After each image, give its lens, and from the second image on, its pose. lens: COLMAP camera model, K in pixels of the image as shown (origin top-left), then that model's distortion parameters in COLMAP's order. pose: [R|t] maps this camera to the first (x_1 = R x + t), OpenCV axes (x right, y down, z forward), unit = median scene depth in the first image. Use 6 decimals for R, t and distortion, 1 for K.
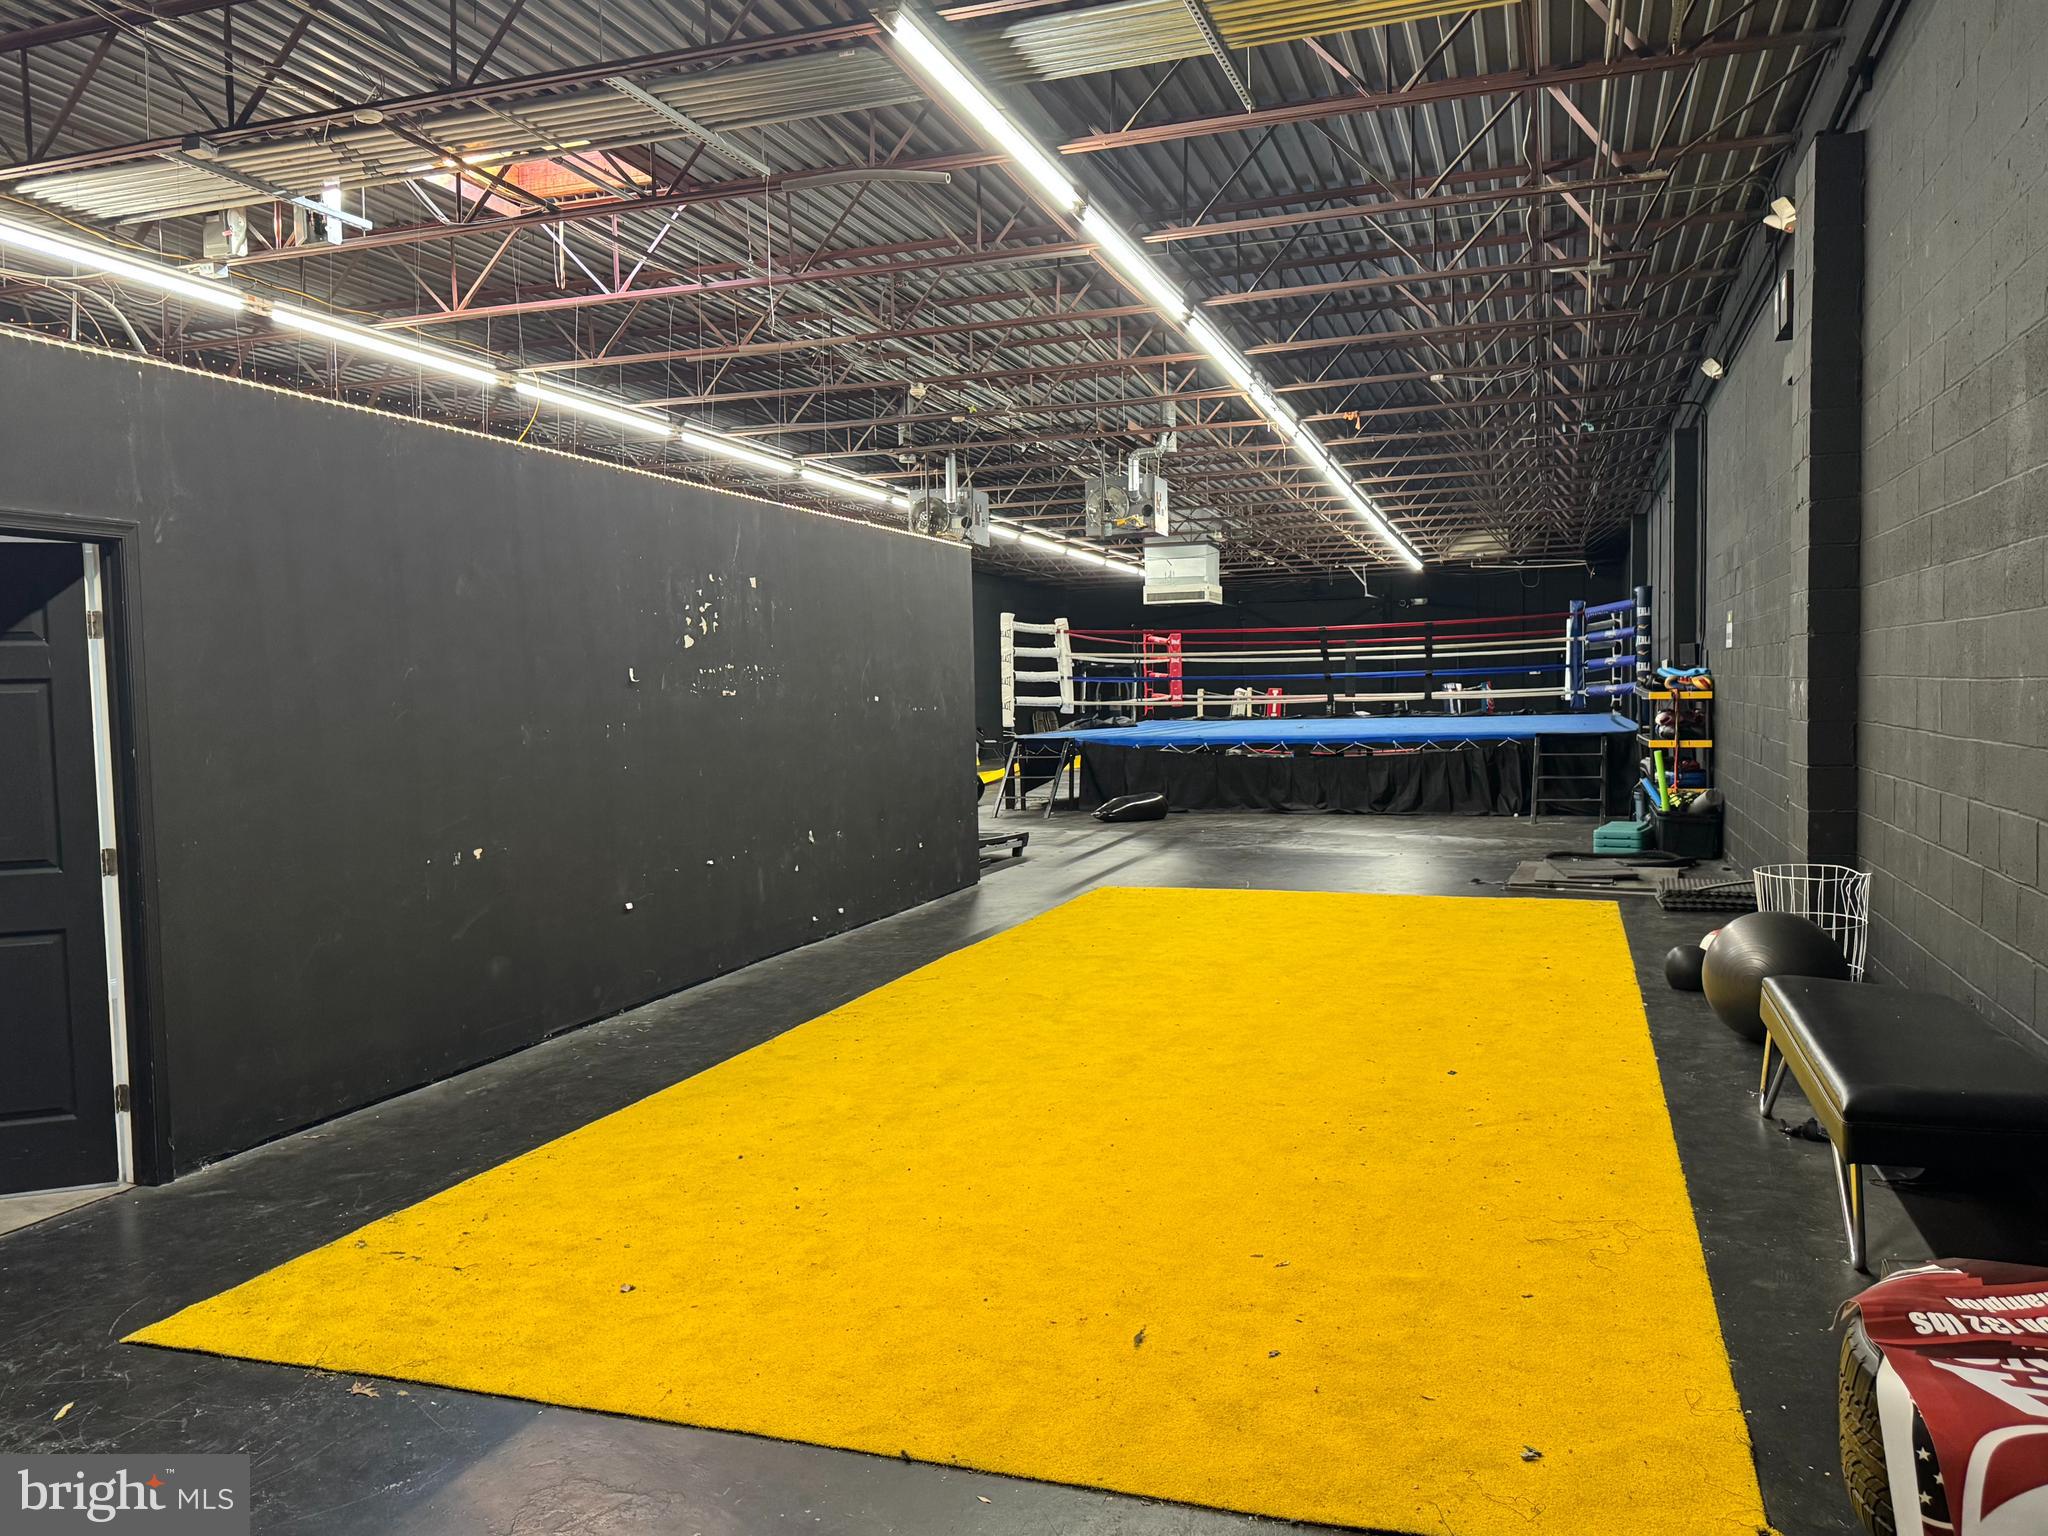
lens RADIAL K [[1472.6, 0, 1024.0], [0, 1472.6, 768.0], [0, 0, 1]] dist [0.000106, 0.000157]
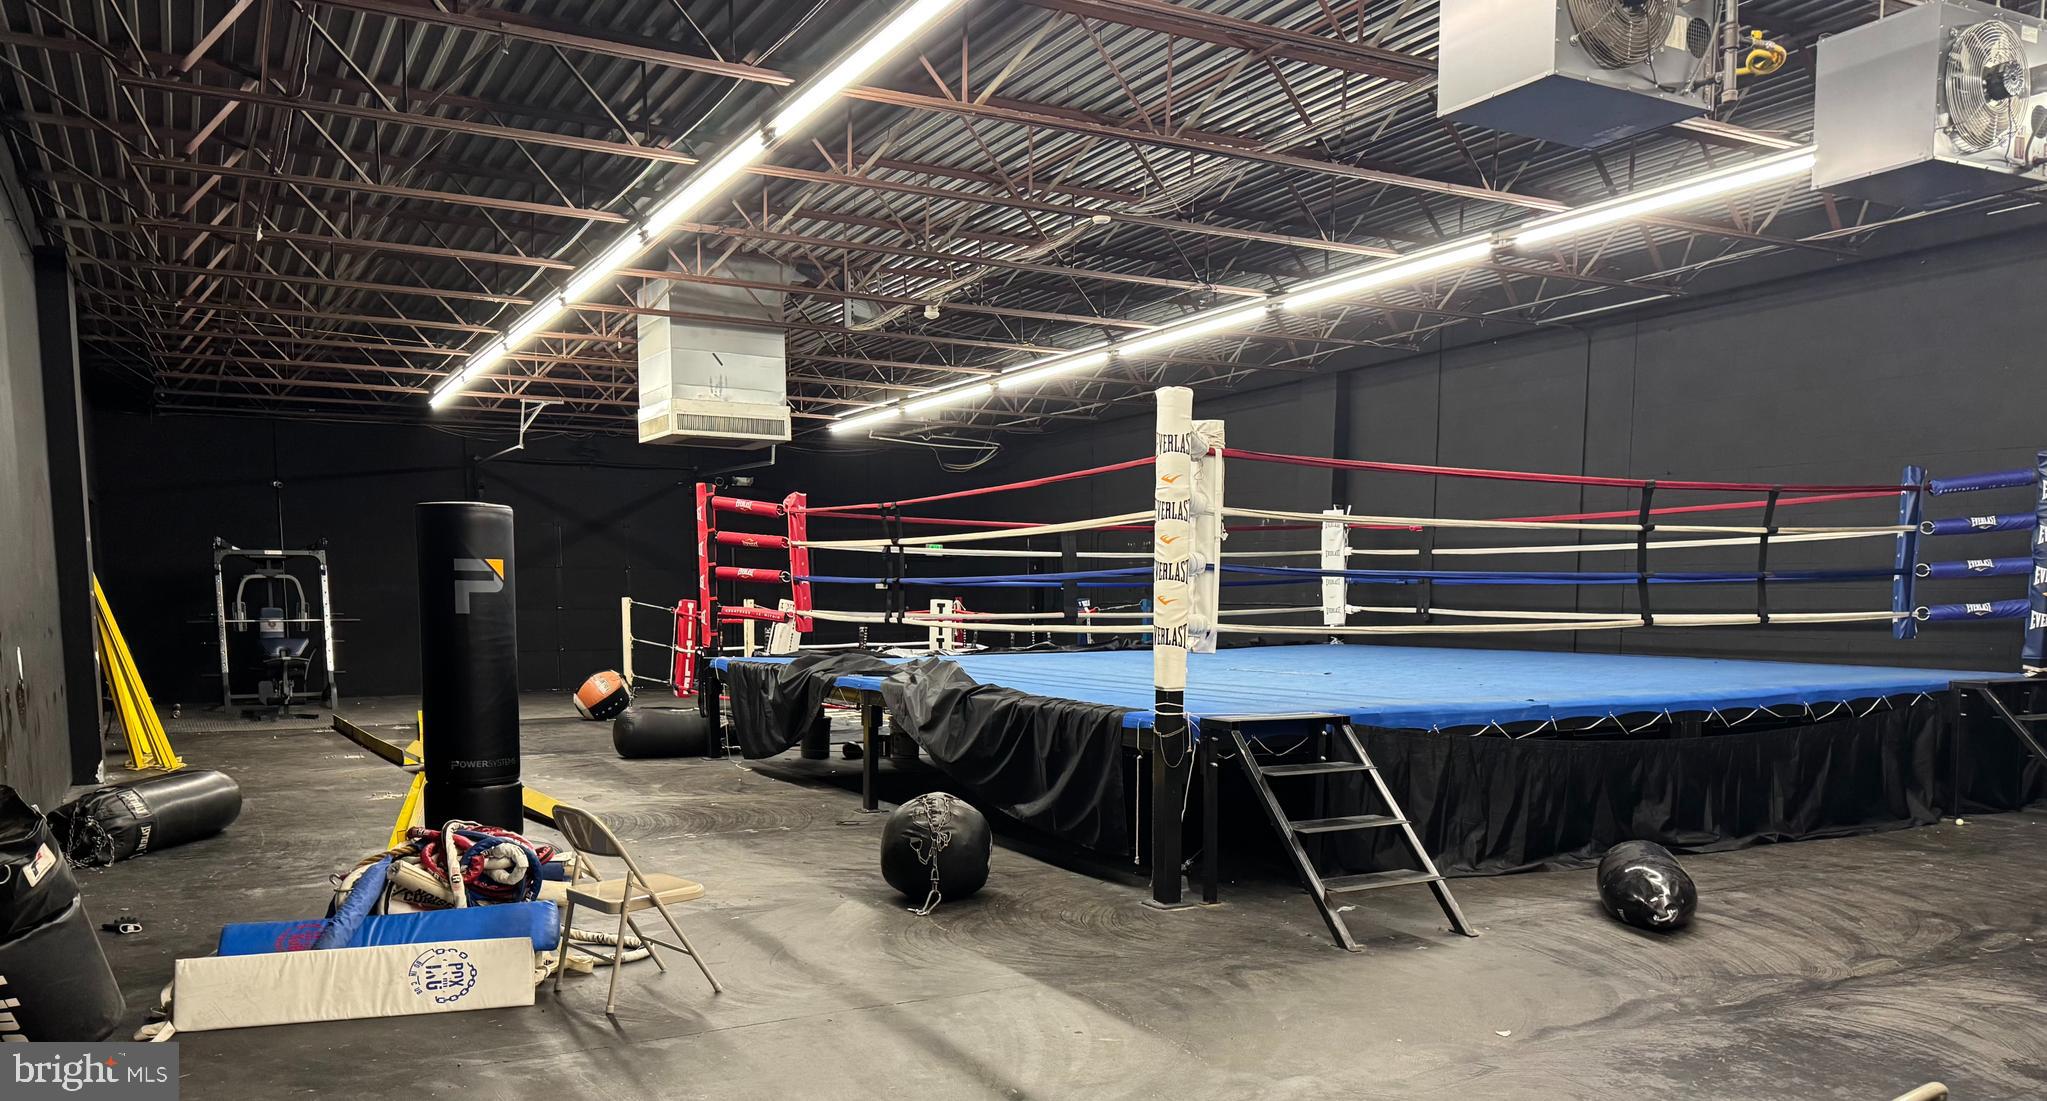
lens RADIAL K [[1509.8, 0, 1023.5], [0, 1509.8, 550.5], [0, 0, 1]] dist [-0.001315, -0.000314]
pose [[0.656317, 0.040983, 0.753372, -0.238525], [0.030497, 0.996267, -0.080764, -0.026362], [-0.753869, 0.075983, 0.652616, 0.601839]]
